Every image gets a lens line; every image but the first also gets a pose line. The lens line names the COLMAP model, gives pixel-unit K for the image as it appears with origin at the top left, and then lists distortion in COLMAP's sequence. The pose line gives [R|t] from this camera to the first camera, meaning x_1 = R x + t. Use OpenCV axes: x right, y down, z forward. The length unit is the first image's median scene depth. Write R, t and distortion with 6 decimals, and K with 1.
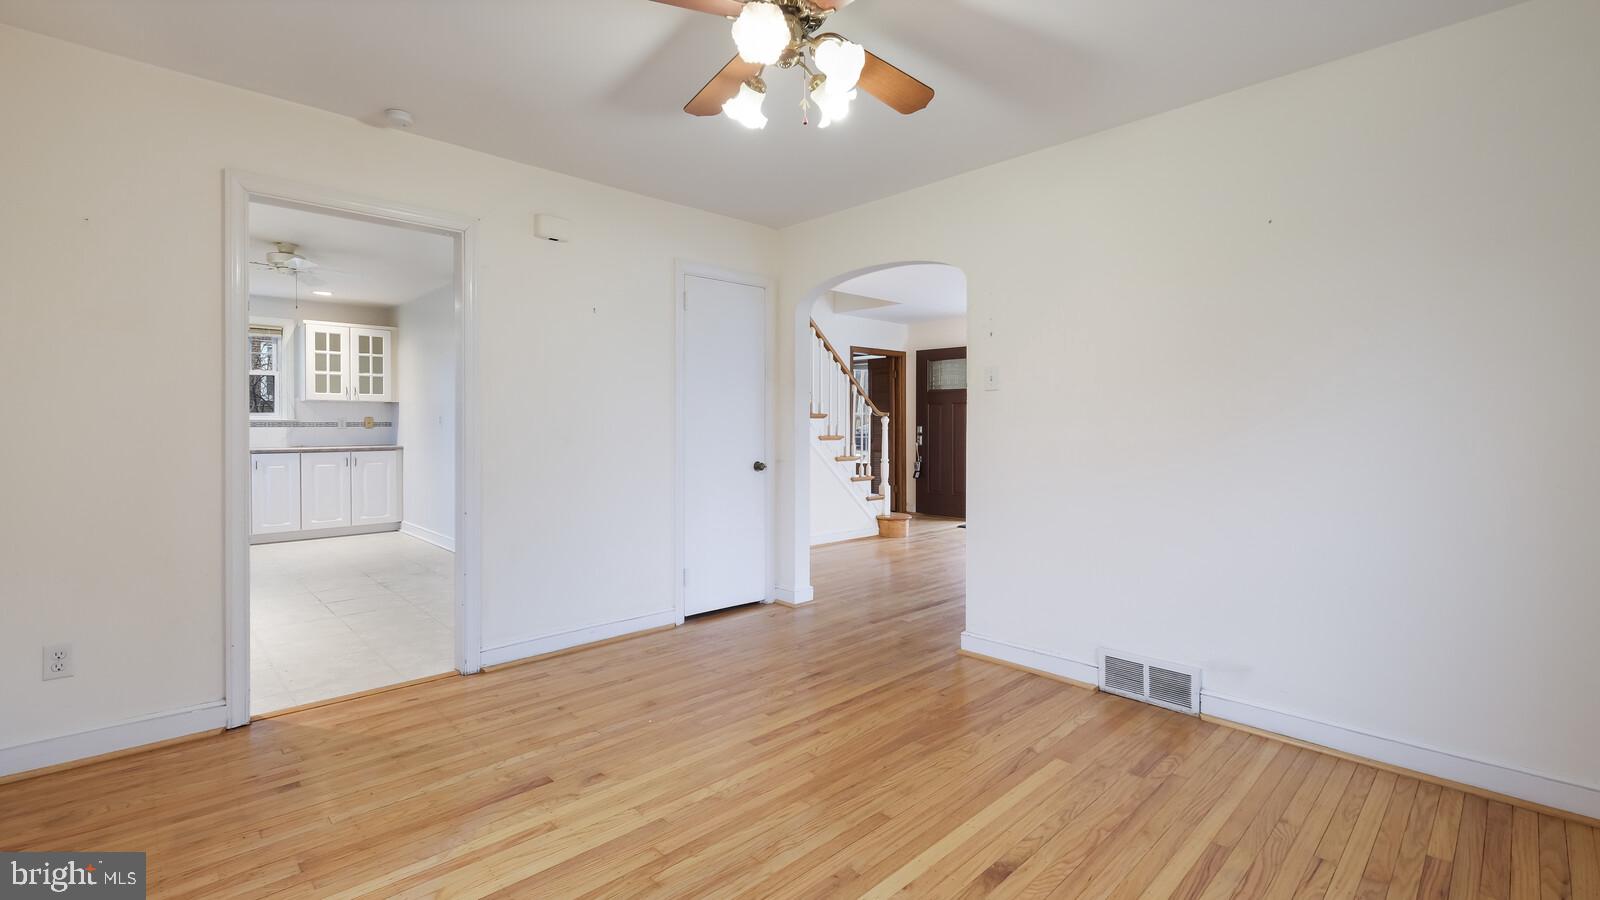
lens RADIAL K [[705.9, 0, 798.5], [0, 705.9, 429.7], [0, 0, 1]] dist [0.000689, 0.000764]
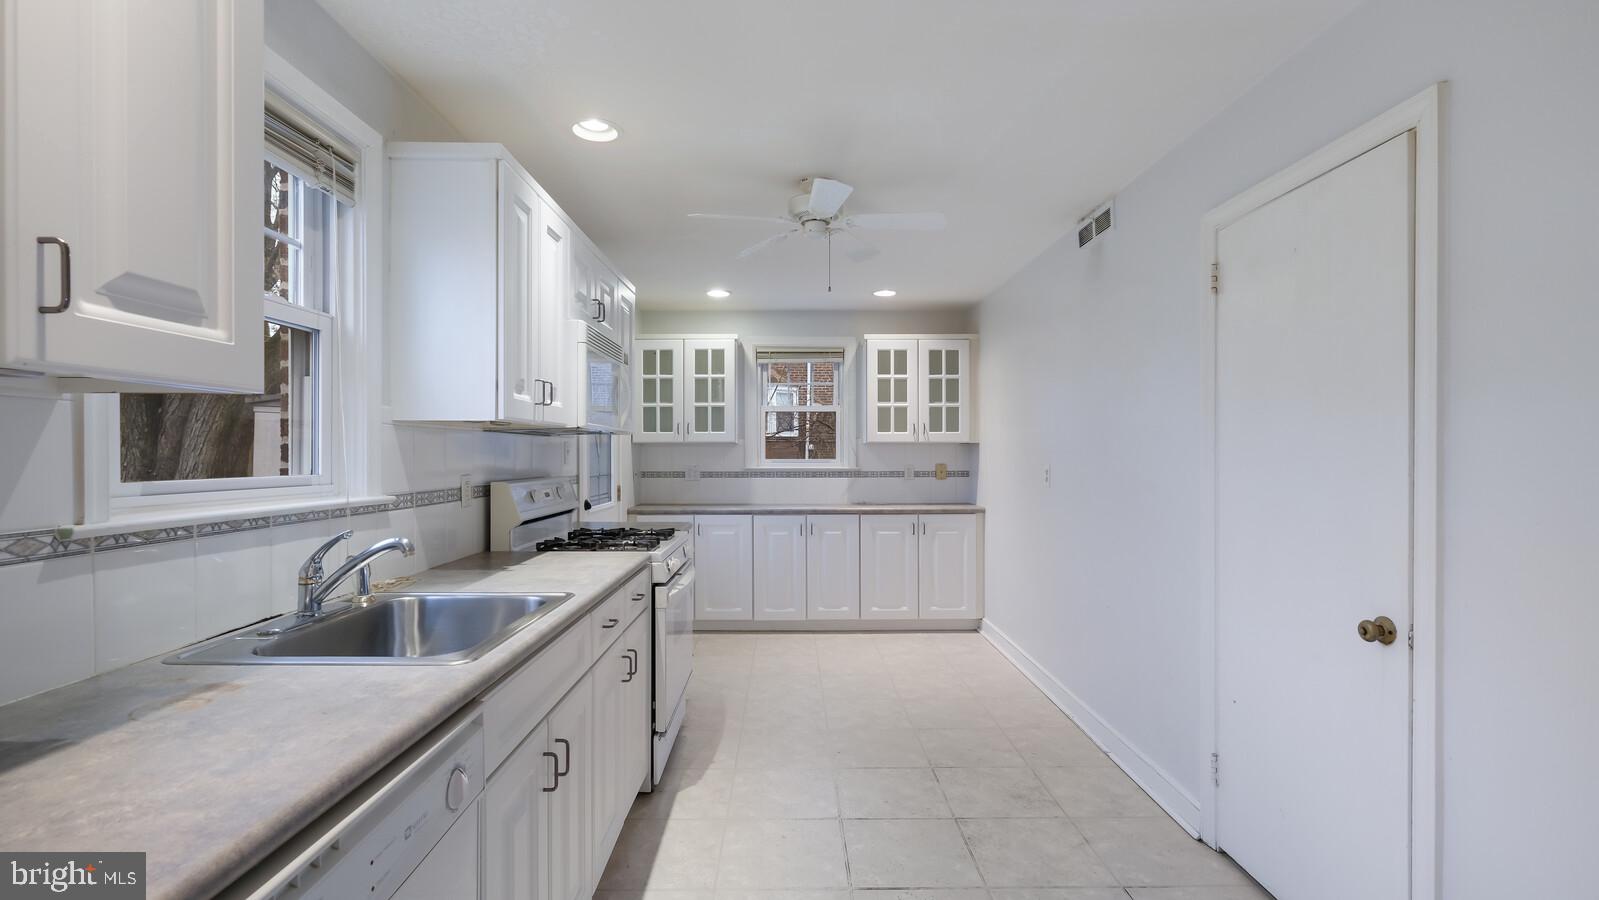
lens RADIAL K [[705.4, 0, 799.3], [0, 705.4, 458.1], [0, 0, 1]] dist [0.000689, 0.000764]
pose [[0.733765, 0.002323, -0.679399, -0.240516], [-0.004506, 0.999989, -0.001447, -0.023618], [0.679388, 0.004123, 0.733767, 0.398480]]
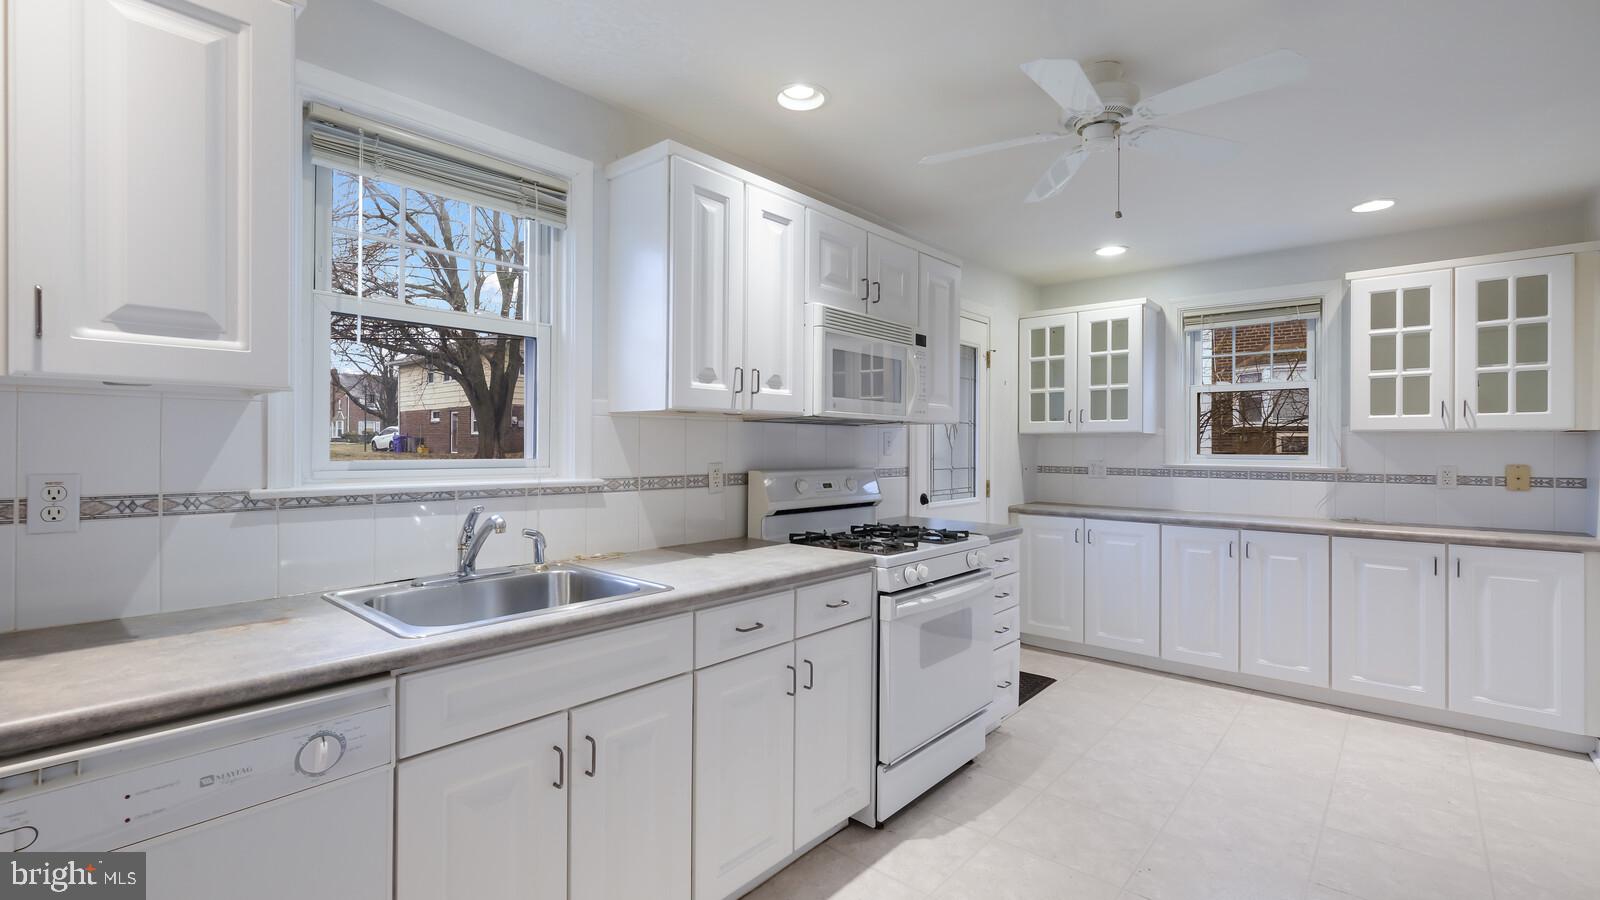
lens RADIAL K [[705.9, 0, 801.6], [0, 705.9, 444.4], [0, 0, 1]] dist [0.000689, 0.000764]
pose [[0.096236, -0.002691, -0.995355, -0.227425], [-0.014879, 0.999881, -0.004142, -0.023916], [0.995247, 0.015209, 0.096185, 0.547873]]
